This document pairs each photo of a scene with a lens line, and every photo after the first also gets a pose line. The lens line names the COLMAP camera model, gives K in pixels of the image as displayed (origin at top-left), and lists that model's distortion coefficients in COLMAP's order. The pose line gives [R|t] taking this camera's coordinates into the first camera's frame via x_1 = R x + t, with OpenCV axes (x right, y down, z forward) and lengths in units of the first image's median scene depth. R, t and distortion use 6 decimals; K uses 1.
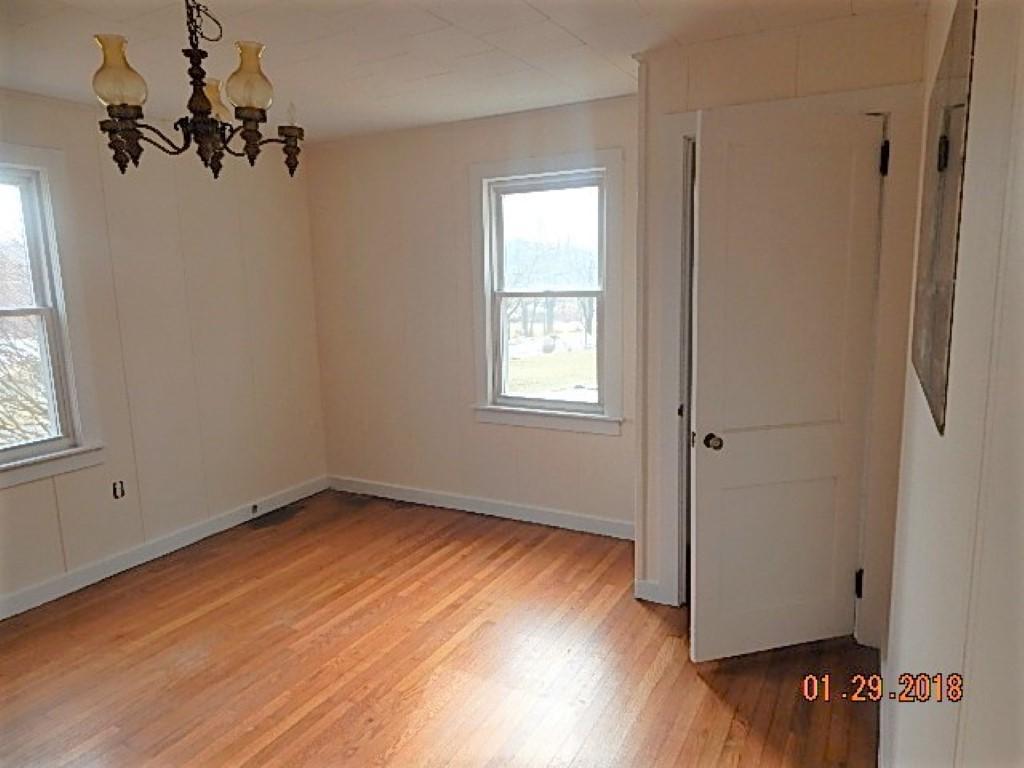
lens RADIAL K [[671.5, 0, 510.1], [0, 671.5, 380.3], [0, 0, 1]] dist [-0.001009, -0.009179]
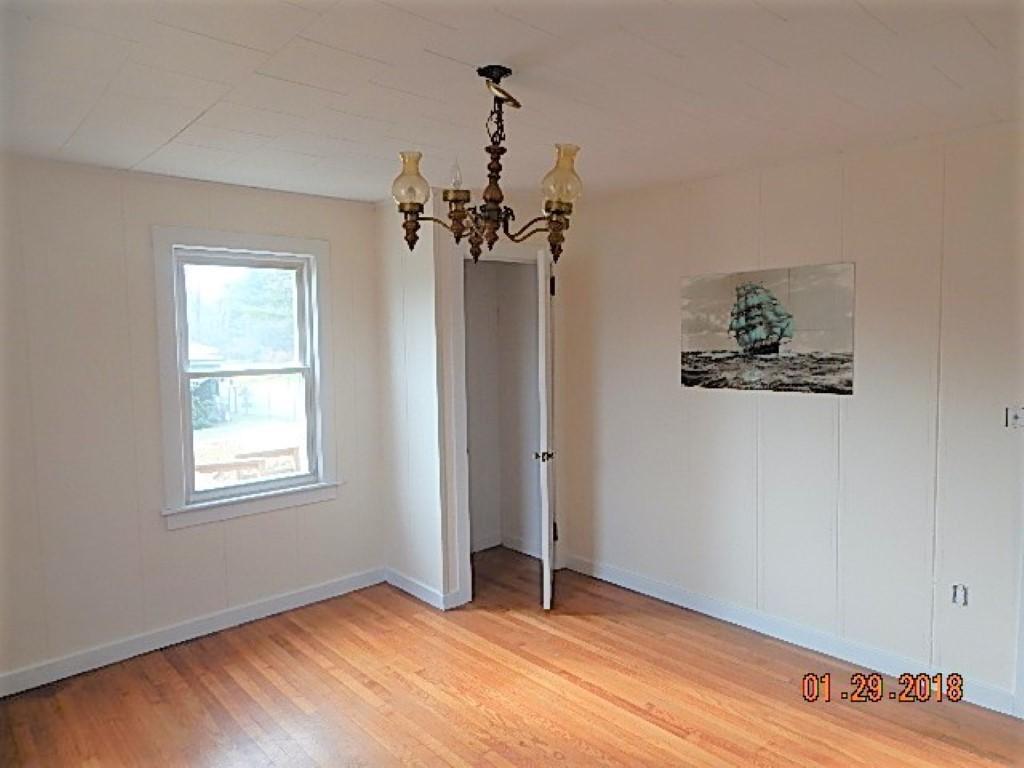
lens RADIAL K [[671.5, 0, 534.4], [0, 671.5, 379.2], [0, 0, 1]] dist [-0.001009, -0.009179]
pose [[0.313048, -0.041315, 0.948838, -0.744406], [0.158840, 0.987259, -0.009418, -0.045821], [-0.936360, 0.153662, 0.315622, 0.323153]]
